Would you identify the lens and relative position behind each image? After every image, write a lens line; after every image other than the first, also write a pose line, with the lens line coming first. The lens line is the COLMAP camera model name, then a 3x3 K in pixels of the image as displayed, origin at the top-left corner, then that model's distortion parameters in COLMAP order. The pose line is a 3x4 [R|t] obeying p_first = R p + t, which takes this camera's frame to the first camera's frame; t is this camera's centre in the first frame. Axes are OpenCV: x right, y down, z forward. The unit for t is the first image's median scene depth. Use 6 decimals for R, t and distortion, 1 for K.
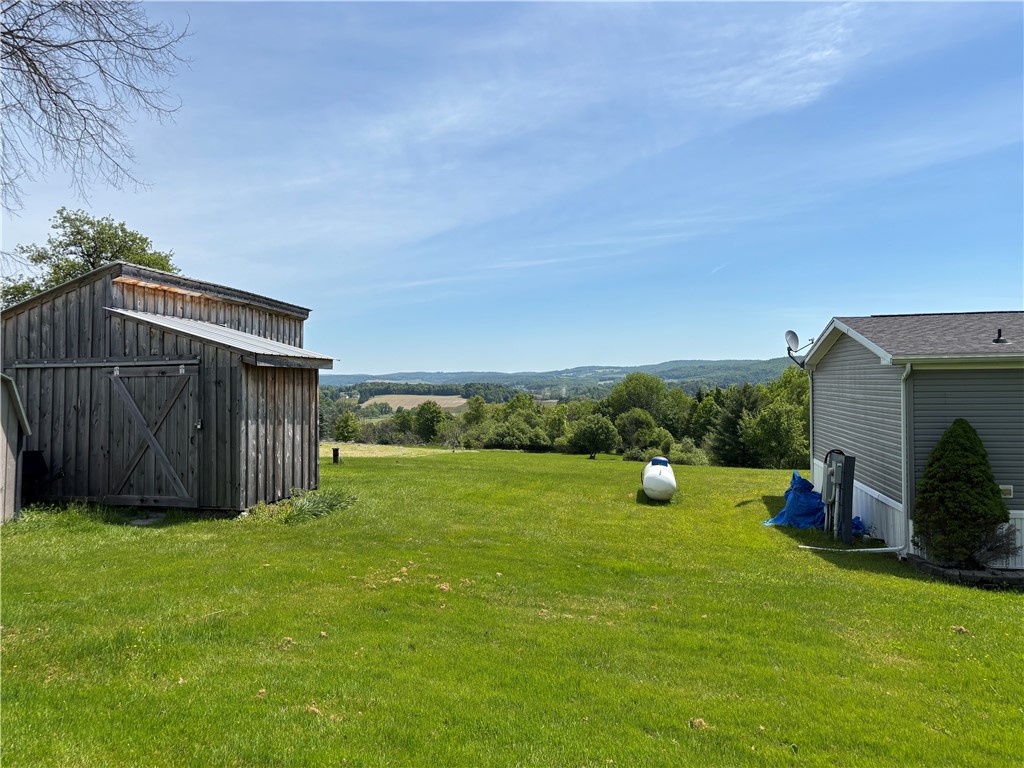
lens RADIAL K [[783.5, 0, 511.4], [0, 783.5, 382.2], [0, 0, 1]] dist [0.047986, -0.046502]
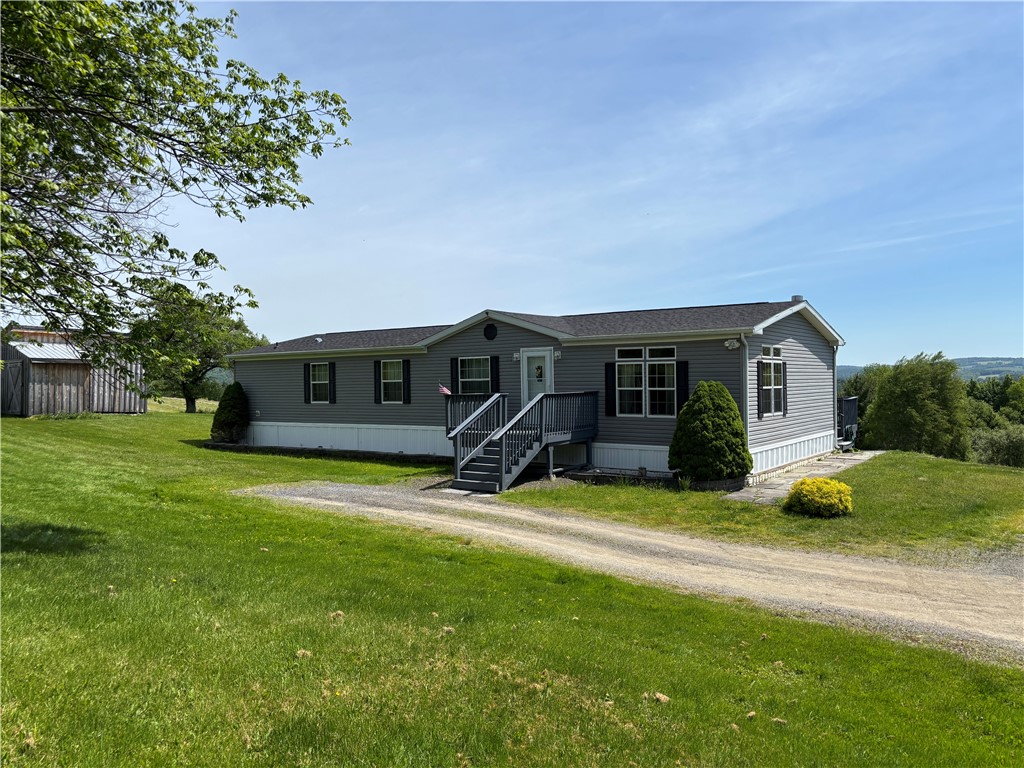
lens RADIAL K [[783.5, 0, 506.1], [0, 783.5, 381.7], [0, 0, 1]] dist [0.047986, -0.046502]
pose [[0.912598, -0.004824, -0.408830, 1.332196], [0.006768, 0.999972, 0.003308, 0.027550], [0.408803, -0.005786, 0.912604, -0.480195]]
